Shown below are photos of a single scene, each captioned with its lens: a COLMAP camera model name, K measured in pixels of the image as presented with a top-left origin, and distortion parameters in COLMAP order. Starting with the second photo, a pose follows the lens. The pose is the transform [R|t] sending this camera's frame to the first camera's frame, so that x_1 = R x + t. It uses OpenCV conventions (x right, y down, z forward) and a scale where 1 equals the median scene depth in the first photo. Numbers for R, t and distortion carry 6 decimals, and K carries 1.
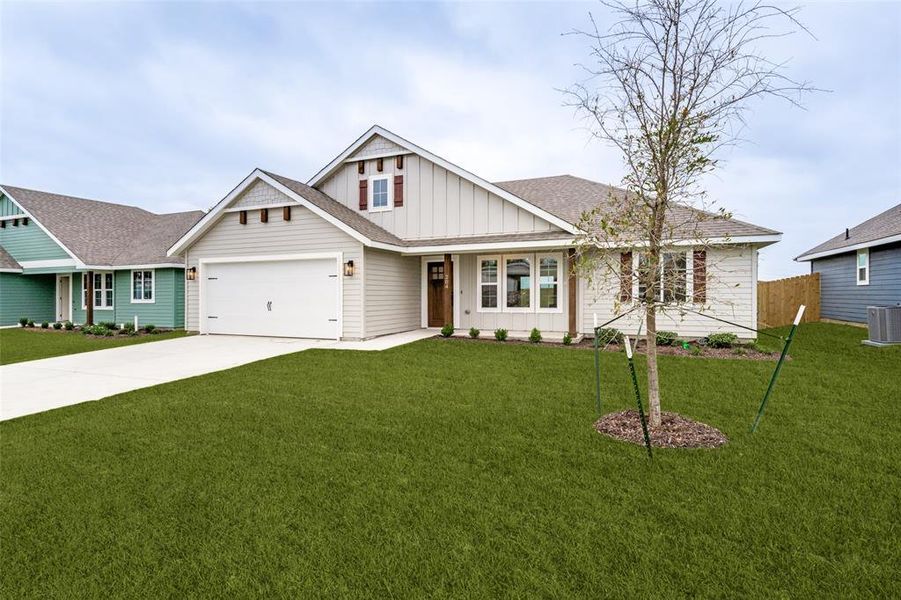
lens RADIAL K [[383.2, 0, 483.4], [0, 383.2, 295.1], [0, 0, 1]] dist [-0.000641, -0.000057]
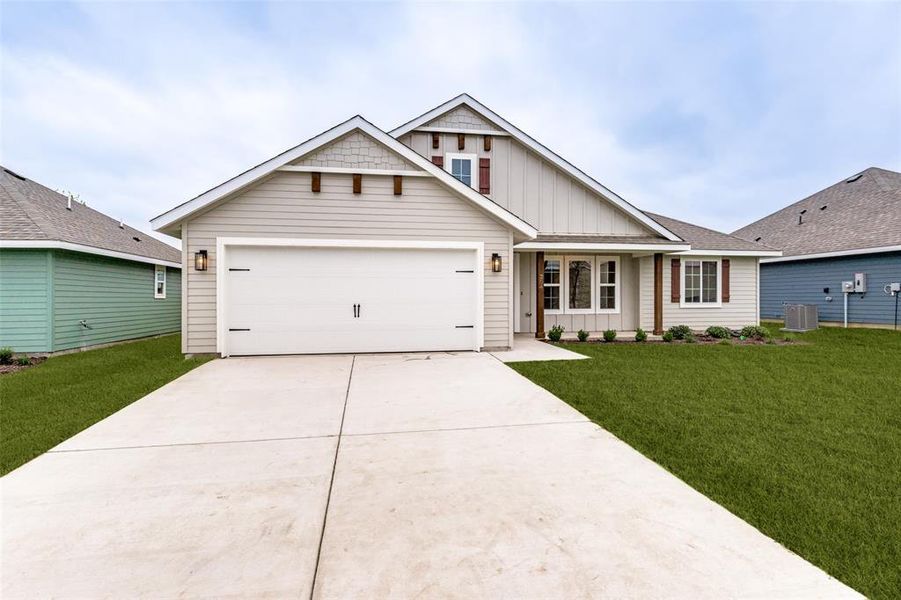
lens RADIAL K [[378.8, 0, 437.1], [0, 378.8, 299.9], [0, 0, 1]] dist [0.000719, -0.000026]
pose [[0.891323, -0.002242, 0.453363, -0.707581], [0.000913, 0.999995, 0.003151, 0.005861], [-0.453368, -0.002395, 0.891320, 0.284222]]
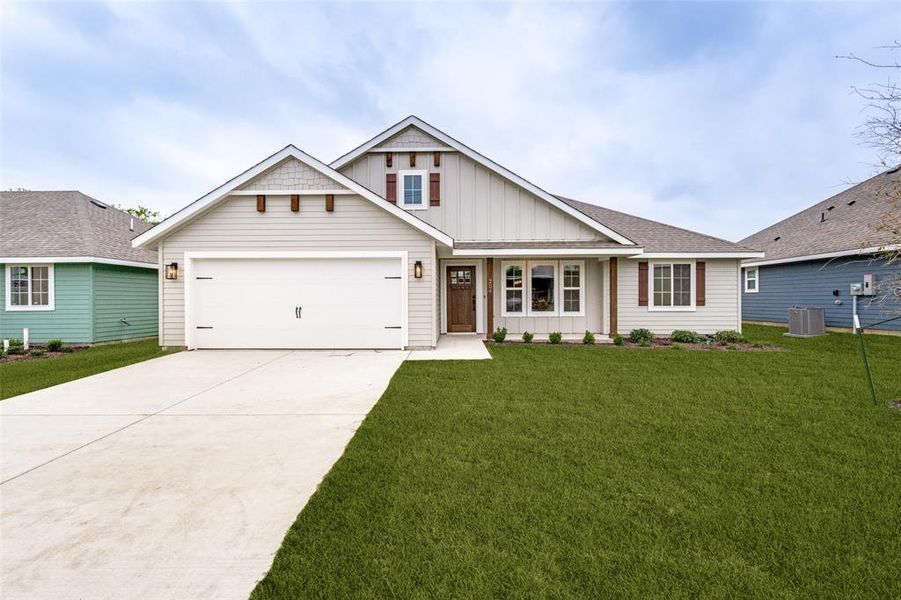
lens RADIAL K [[351.8, 0, 448.4], [0, 351.8, 301.1], [0, 0, 1]] dist [-0.000108, -0.000012]
pose [[0.951582, -0.000504, 0.307395, -0.457224], [-0.000188, 0.999998, 0.002222, 0.001826], [-0.307396, -0.002172, 0.951579, 0.163707]]
